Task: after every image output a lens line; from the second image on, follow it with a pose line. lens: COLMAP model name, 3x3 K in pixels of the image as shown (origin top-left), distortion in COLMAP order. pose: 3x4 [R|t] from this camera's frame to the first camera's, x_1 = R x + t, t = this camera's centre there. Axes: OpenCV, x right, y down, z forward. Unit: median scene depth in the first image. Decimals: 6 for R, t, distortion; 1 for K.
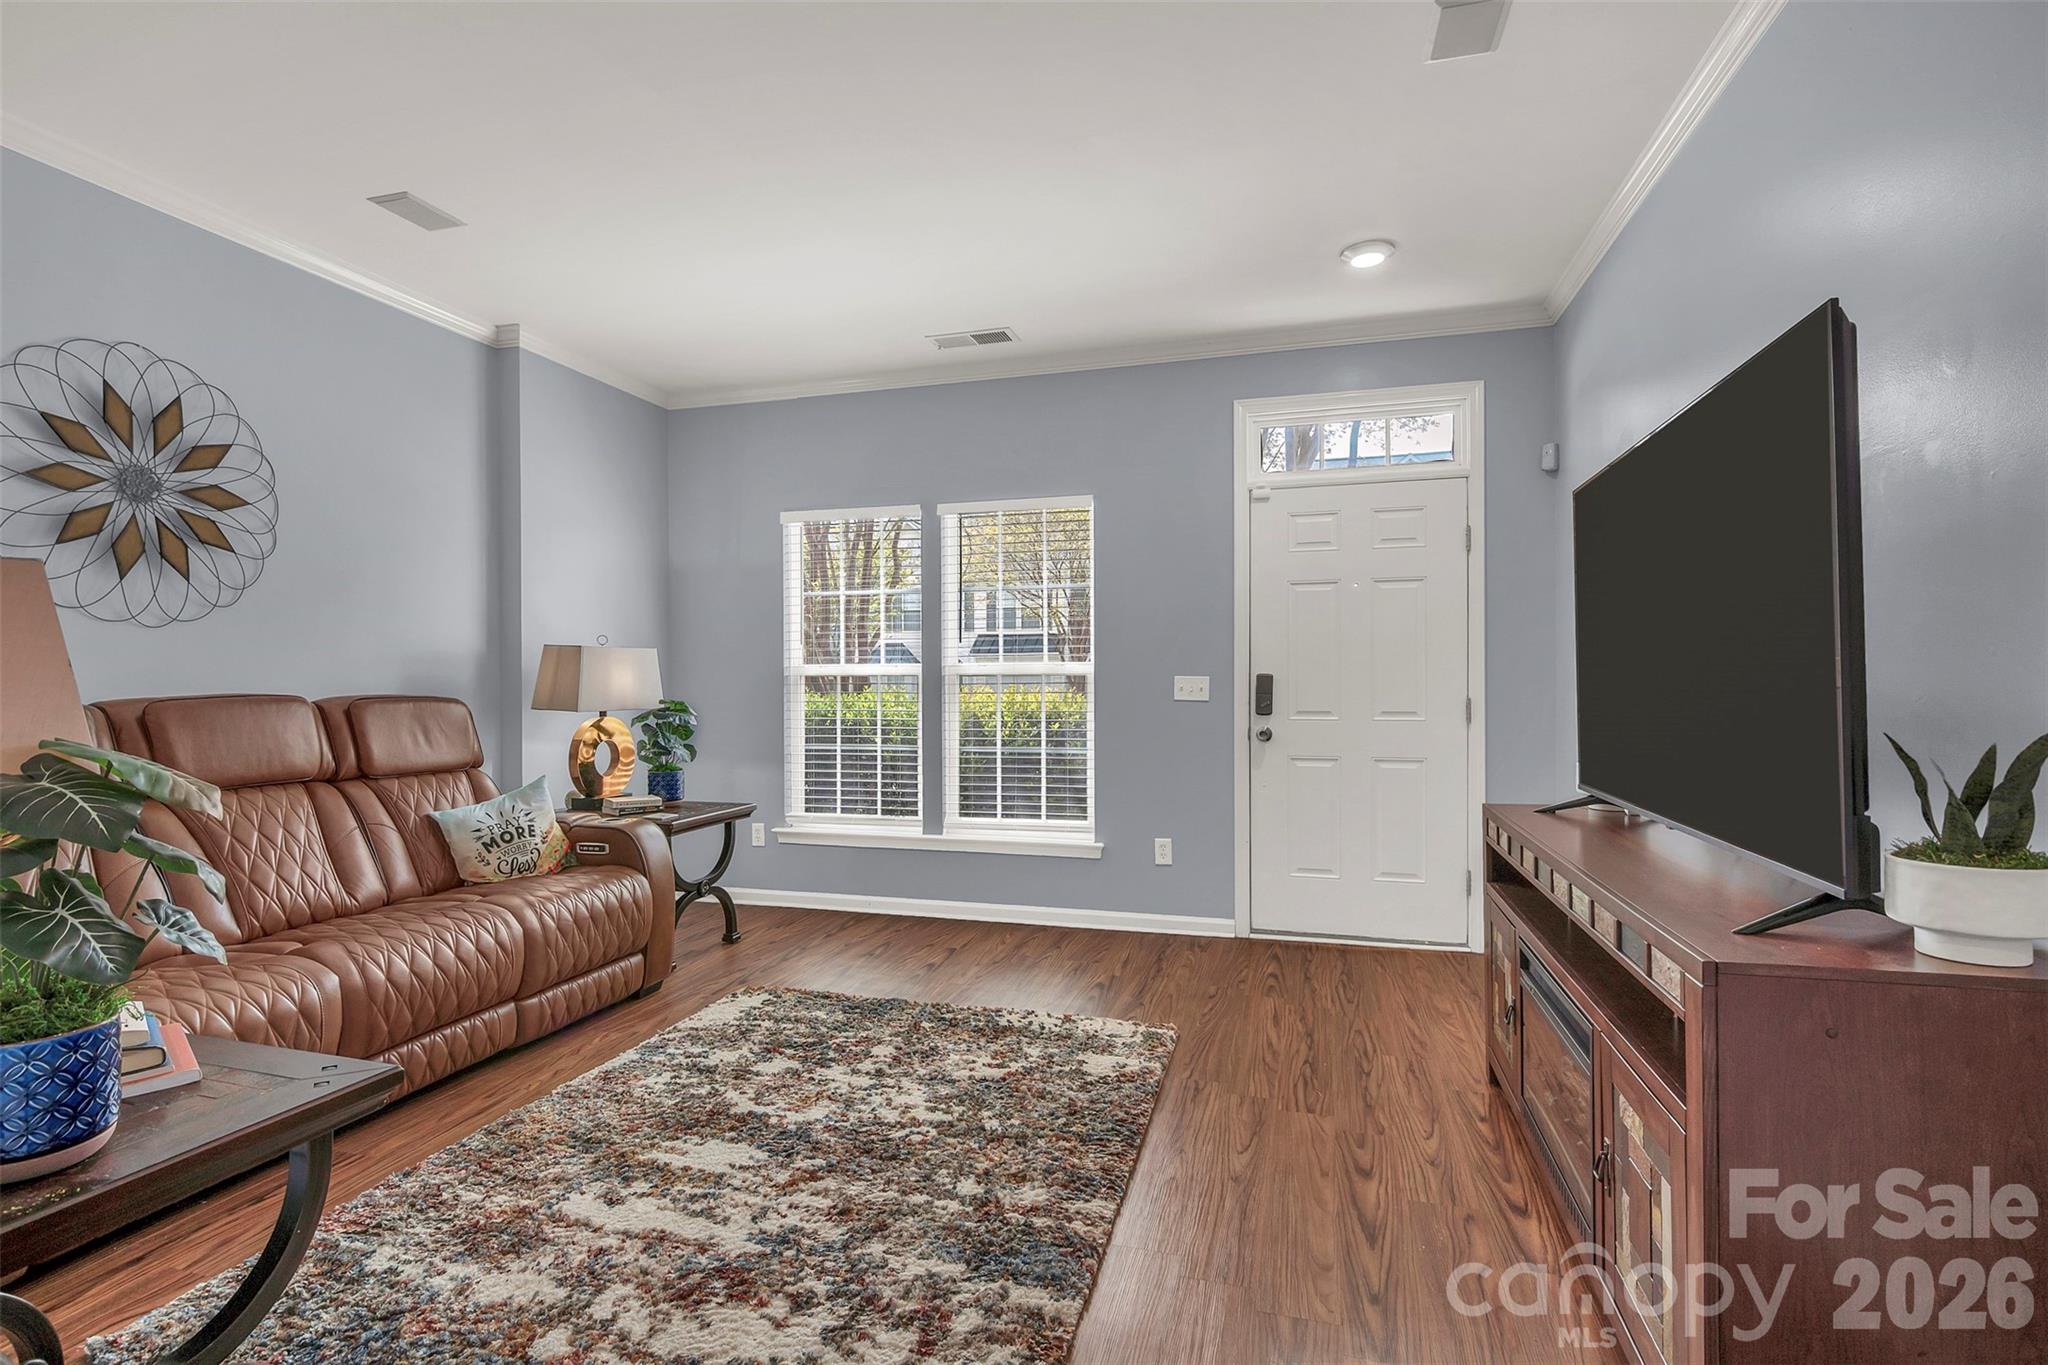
lens RADIAL K [[977.2, 0, 1013.4], [0, 977.2, 661.9], [0, 0, 1]] dist [-0.000500, 0.000030]
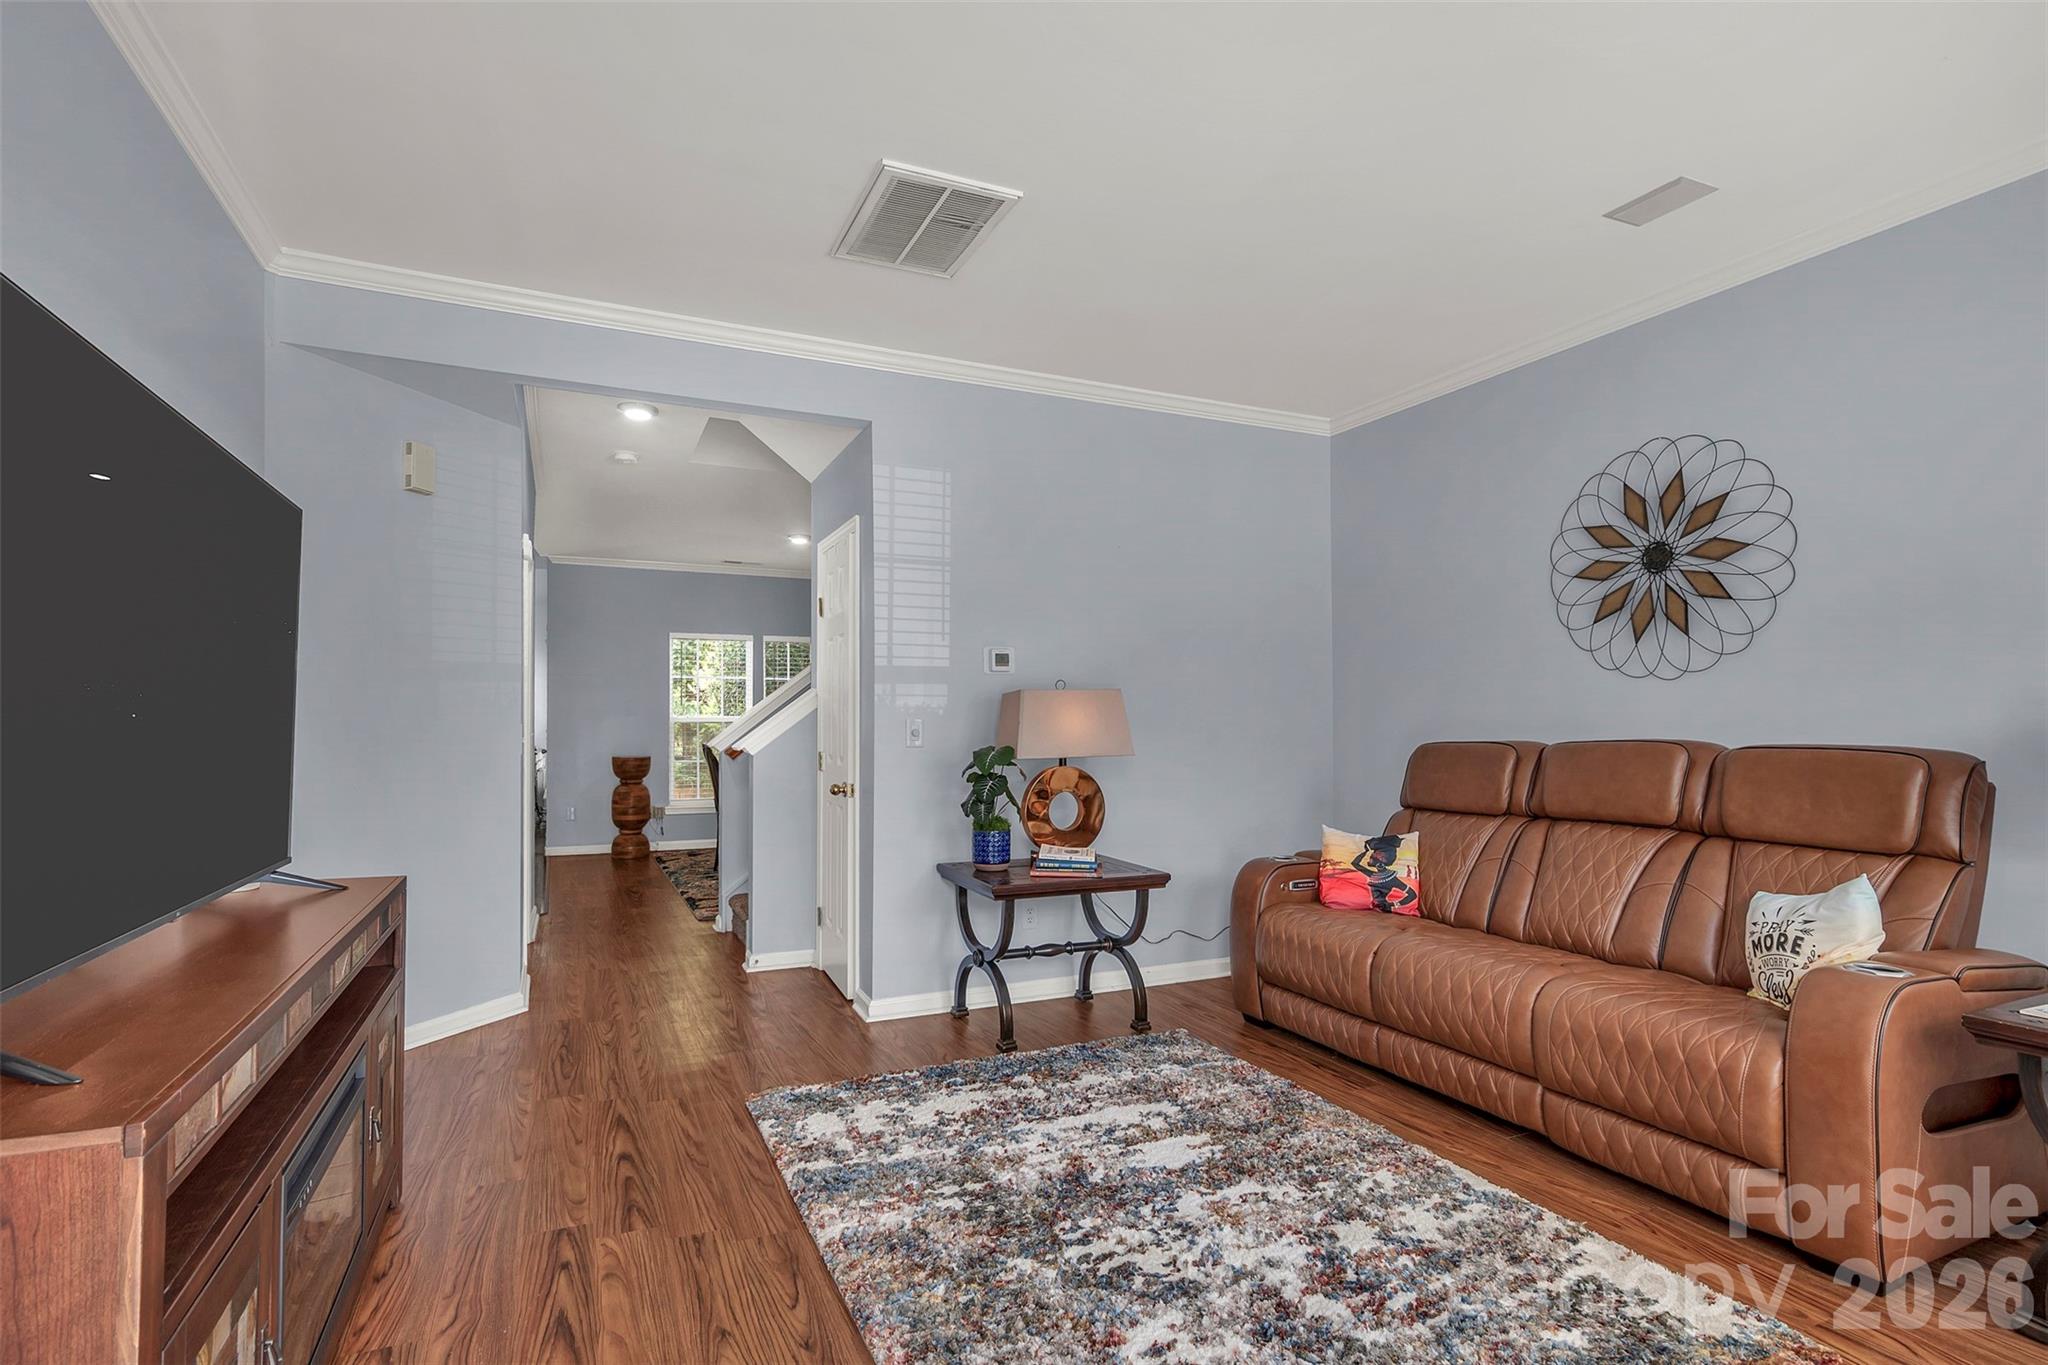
lens RADIAL K [[998.6, 0, 1014.2], [0, 998.6, 688.7], [0, 0, 1]] dist [-0.000233, 0.000207]
pose [[-0.752562, -0.019829, -0.658223, 0.491592], [0.016124, 0.998692, -0.048521, 0.020912], [0.658324, -0.047128, -0.751258, 1.466593]]
